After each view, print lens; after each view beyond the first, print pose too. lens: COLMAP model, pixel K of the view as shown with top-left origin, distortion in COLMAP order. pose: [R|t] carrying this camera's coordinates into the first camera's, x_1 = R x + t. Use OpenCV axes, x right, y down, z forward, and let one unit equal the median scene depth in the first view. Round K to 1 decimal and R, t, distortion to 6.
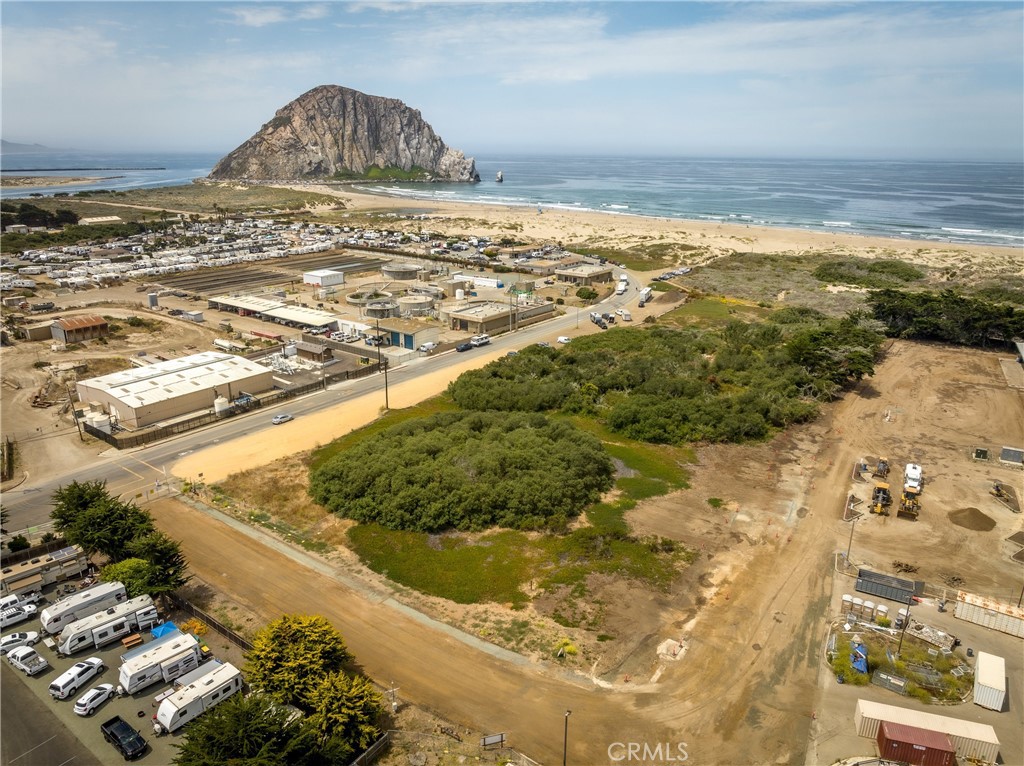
lens RADIAL K [[718.6, 0, 514.0], [0, 718.6, 382.5], [0, 0, 1]] dist [-0.031252, 0.018127]
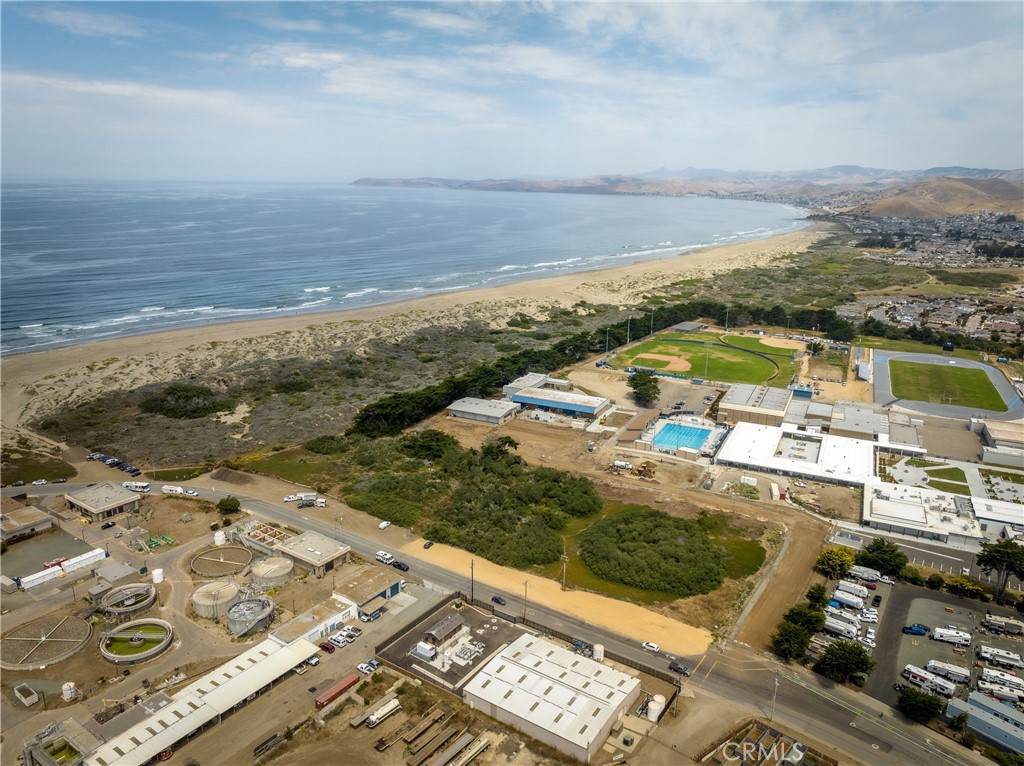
lens RADIAL K [[733.3, 0, 514.4], [0, 733.3, 382.0], [0, 0, 1]] dist [-0.029423, 0.006284]
pose [[-0.051792, -0.271648, 0.961002, -1.190983], [0.292022, 0.916114, 0.274698, -0.623618], [-0.955008, 0.294861, 0.031880, 0.779992]]
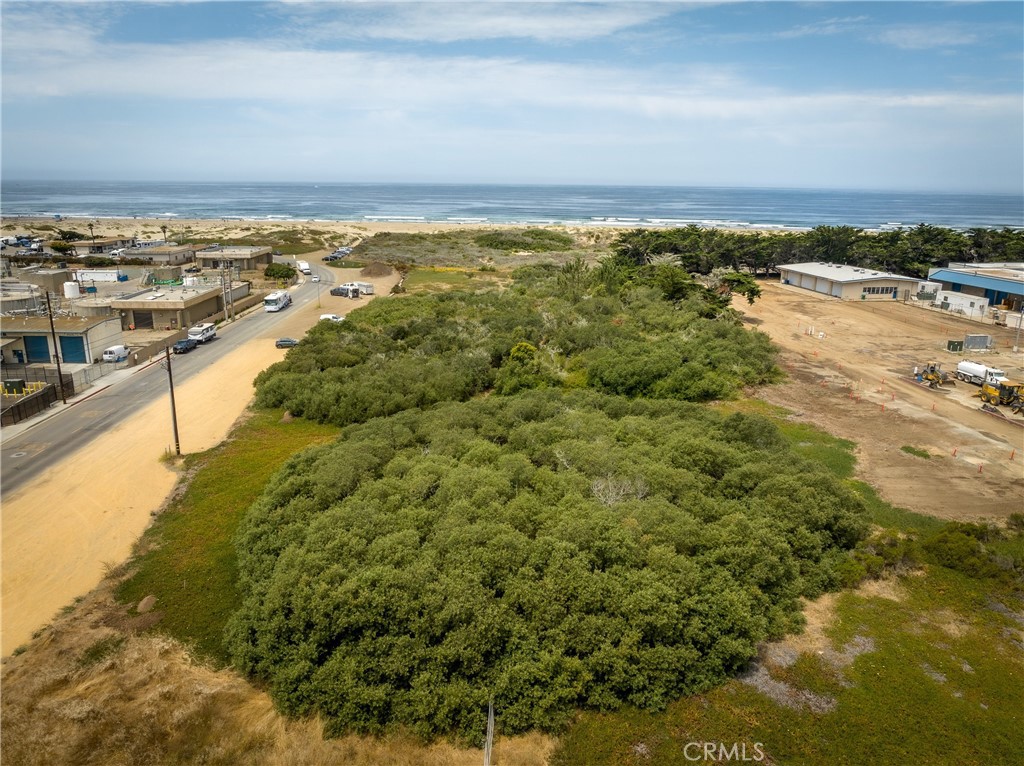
lens RADIAL K [[733.3, 0, 514.4], [0, 733.3, 382.0], [0, 0, 1]] dist [-0.029423, 0.006284]
pose [[0.788733, -0.159769, 0.593611, -0.230632], [0.184460, 0.982649, 0.019385, 0.017484], [-0.586409, 0.094208, 0.804518, 0.422193]]
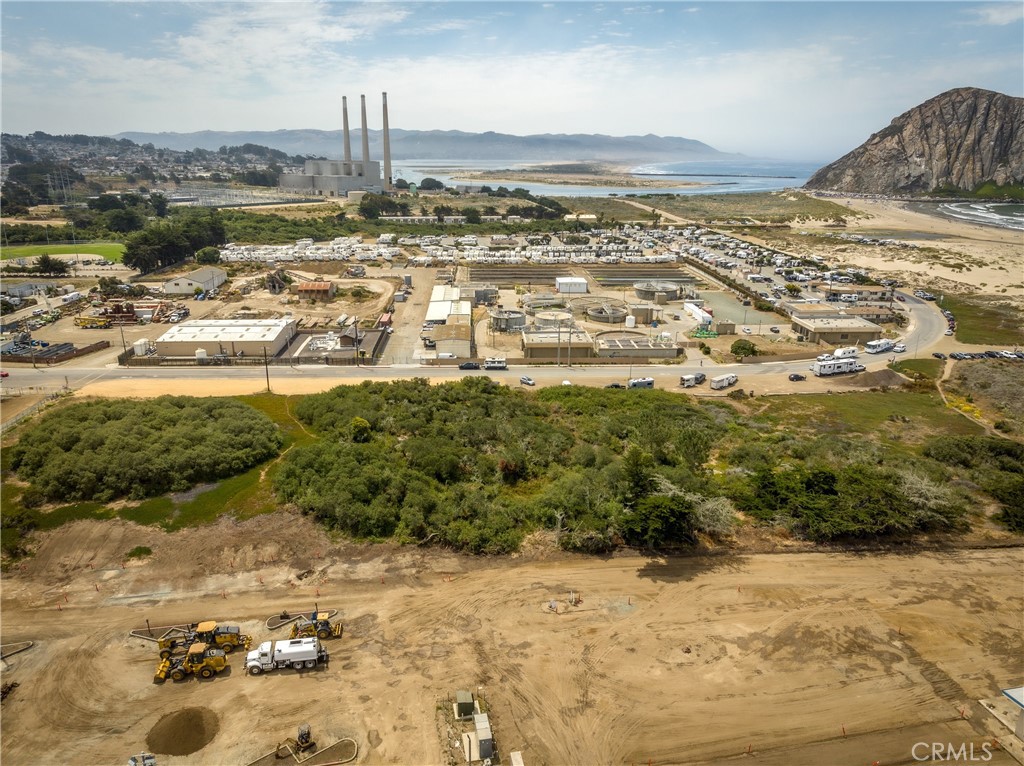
lens RADIAL K [[718.6, 0, 514.0], [0, 718.6, 382.5], [0, 0, 1]] dist [-0.031252, 0.018127]
pose [[0.642722, 0.233380, -0.729687, 0.728788], [-0.242970, 0.965395, 0.094755, -0.144377], [0.726550, 0.116391, 0.677184, 0.440761]]
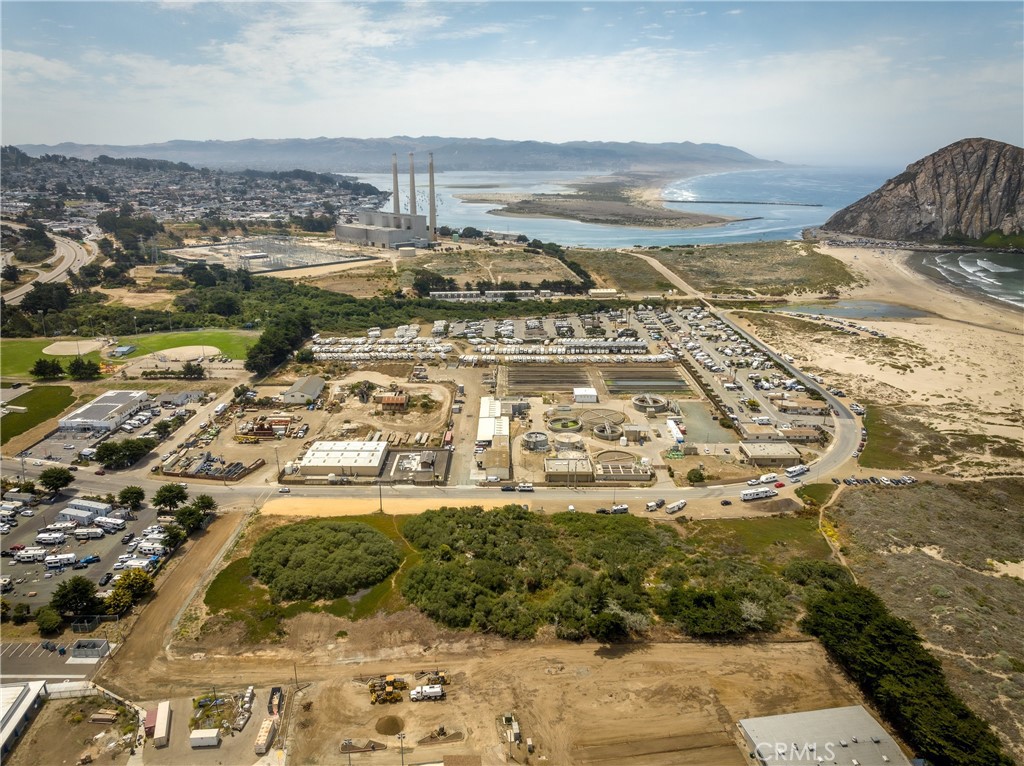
lens RADIAL K [[718.6, 0, 514.0], [0, 718.6, 382.5], [0, 0, 1]] dist [-0.031252, 0.018127]
pose [[0.604695, 0.238395, -0.759942, 1.063116], [-0.249979, 0.962746, 0.103103, -0.439111], [0.756210, 0.127624, 0.641762, 0.072229]]
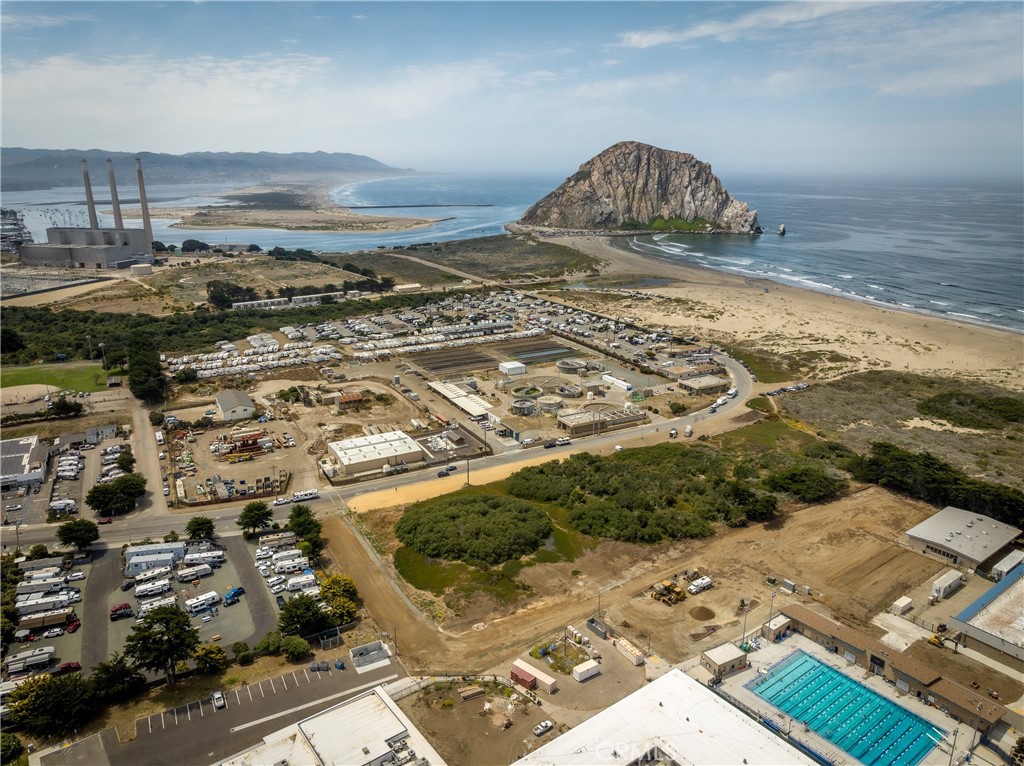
lens RADIAL K [[728.7, 0, 514.7], [0, 728.7, 382.3], [0, 0, 1]] dist [-0.028390, 0.008994]
pose [[0.907997, 0.109349, -0.404456, 0.524834], [-0.120318, 0.992734, -0.001715, -0.187685], [0.401330, 0.050221, 0.914556, -0.510014]]
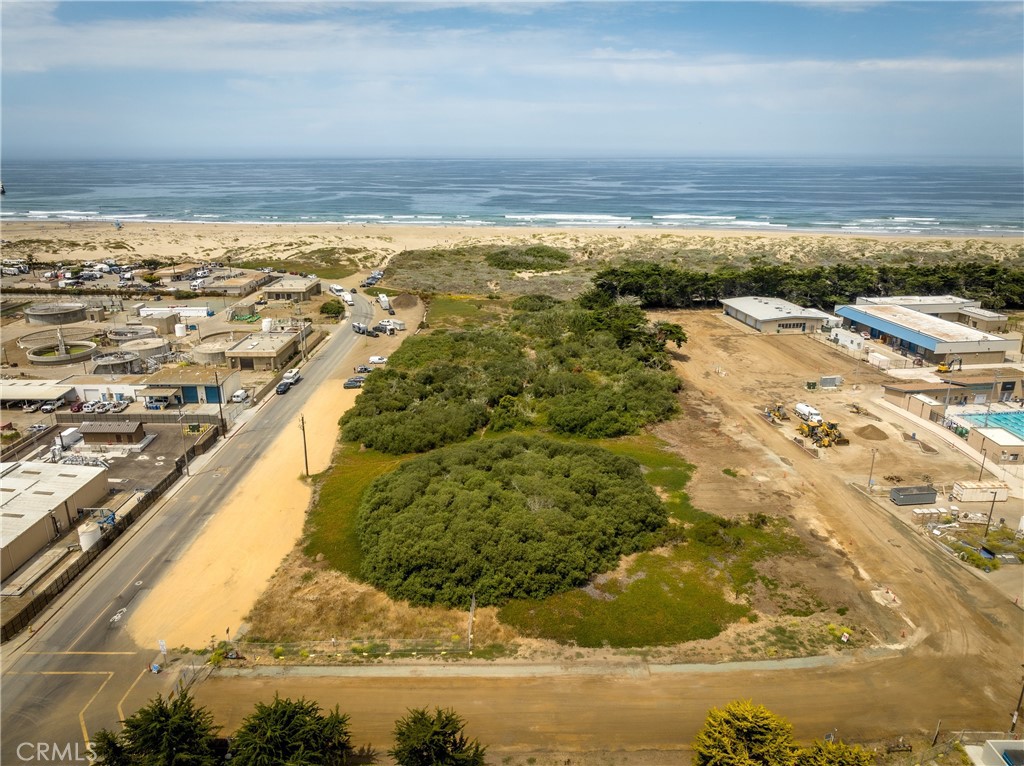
lens RADIAL K [[718.6, 0, 514.0], [0, 718.6, 382.5], [0, 0, 1]] dist [-0.031252, 0.018127]
pose [[0.801515, -0.188439, 0.567507, -0.357996], [0.188926, 0.980238, 0.058657, -0.058459], [-0.567345, 0.060203, 0.821276, 0.172490]]
